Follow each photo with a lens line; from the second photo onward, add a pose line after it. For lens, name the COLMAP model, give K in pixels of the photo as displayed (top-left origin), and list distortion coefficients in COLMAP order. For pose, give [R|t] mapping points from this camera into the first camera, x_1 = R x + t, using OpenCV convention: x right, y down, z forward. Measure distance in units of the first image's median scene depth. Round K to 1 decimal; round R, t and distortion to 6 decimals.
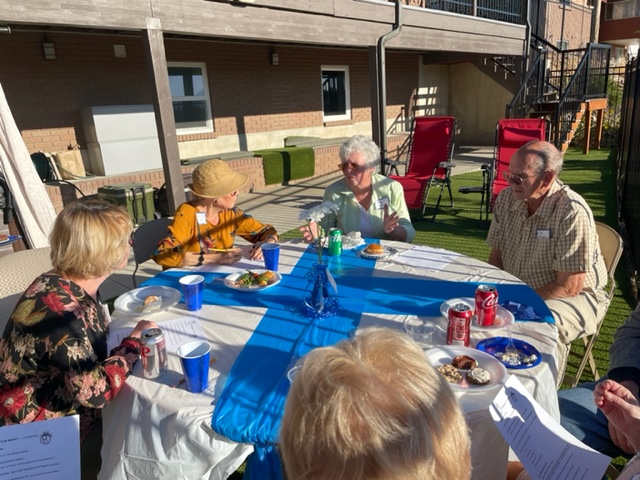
lens RADIAL K [[484.2, 0, 320.0], [0, 484.2, 240.0], [0, 0, 1]] dist [0.081725, -0.104562]
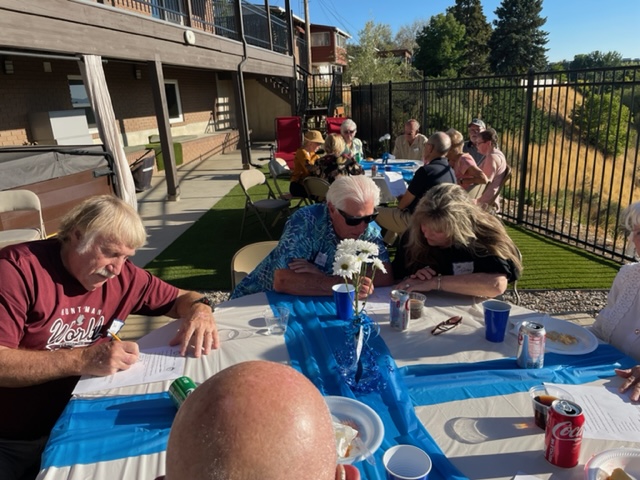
lens RADIAL K [[484.2, 0, 320.0], [0, 484.2, 240.0], [0, 0, 1]] dist [0.081725, -0.104562]
pose [[0.841482, -0.145120, 0.520431, -0.371626], [0.154061, 0.987711, 0.026318, 0.083484], [-0.517854, 0.058032, 0.853498, -0.272219]]
